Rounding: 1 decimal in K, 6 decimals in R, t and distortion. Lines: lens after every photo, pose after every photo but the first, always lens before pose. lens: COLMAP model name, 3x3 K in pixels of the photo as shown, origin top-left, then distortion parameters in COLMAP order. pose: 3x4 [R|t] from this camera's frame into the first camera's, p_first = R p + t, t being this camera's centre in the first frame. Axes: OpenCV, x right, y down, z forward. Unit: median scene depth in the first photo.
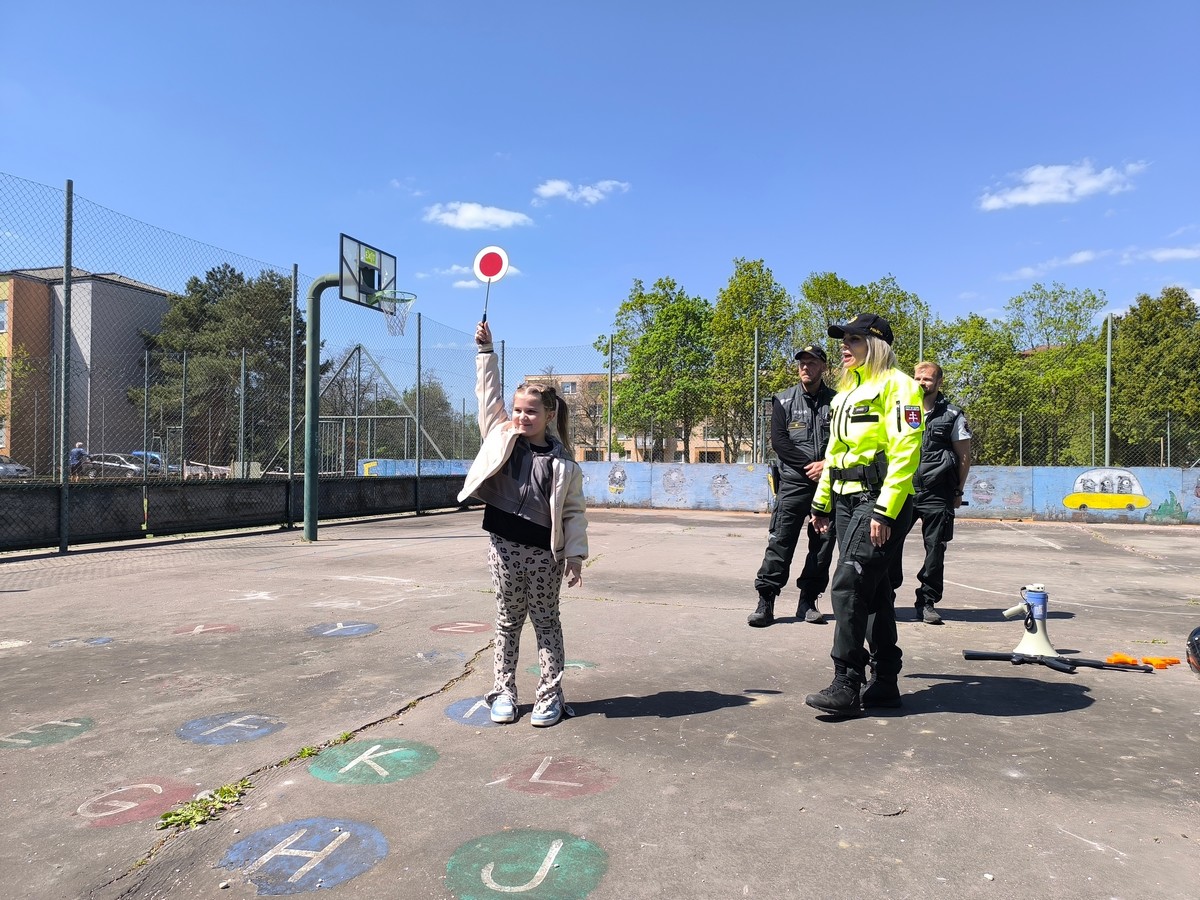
lens RADIAL K [[818.5, 0, 609.5], [0, 818.5, 453.1], [0, 0, 1]] dist [0.047367, -0.047324]
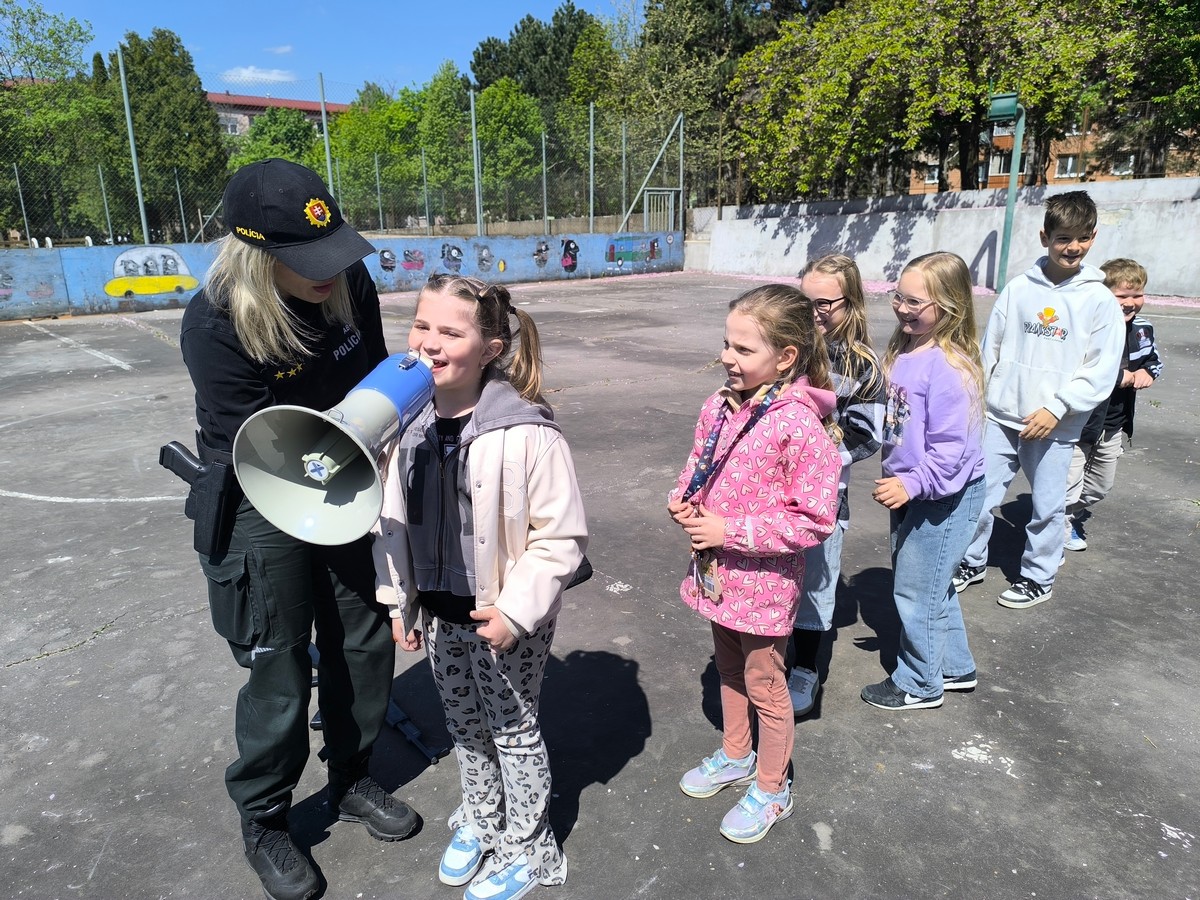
lens RADIAL K [[816.9, 0, 597.1], [0, 816.9, 448.0], [0, 0, 1]] dist [0.034678, -0.040231]
pose [[0.490816, -0.252198, 0.833964, 0.085759], [0.003434, 0.957742, 0.287609, -0.036720], [-0.871256, -0.138299, 0.470941, 0.221060]]
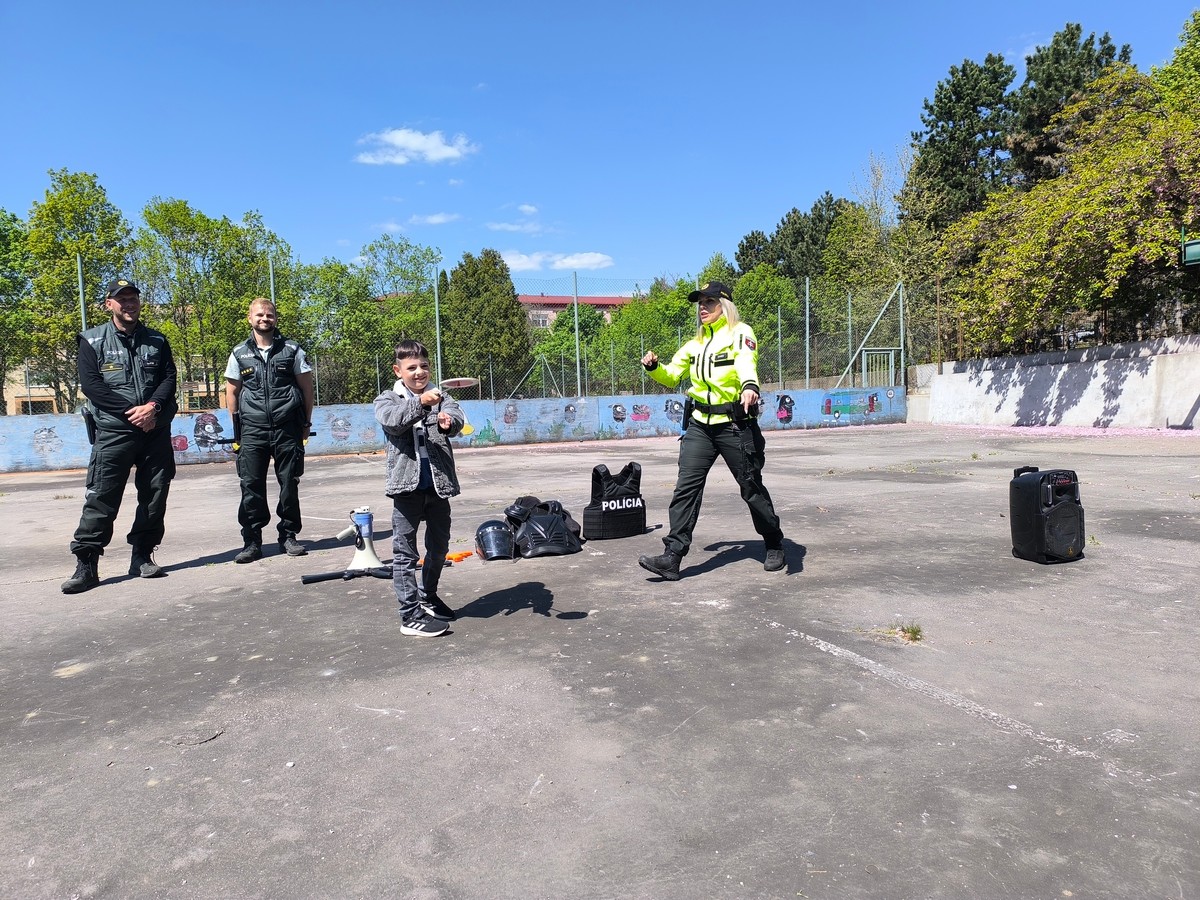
lens RADIAL K [[816.9, 0, 596.4], [0, 816.9, 452.7], [0, 0, 1]] dist [0.050479, -0.054597]
pose [[0.754392, -0.079360, 0.651609, 0.014284], [0.033456, 0.996023, 0.082574, 0.001355], [-0.655571, -0.040493, 0.754047, -0.021800]]
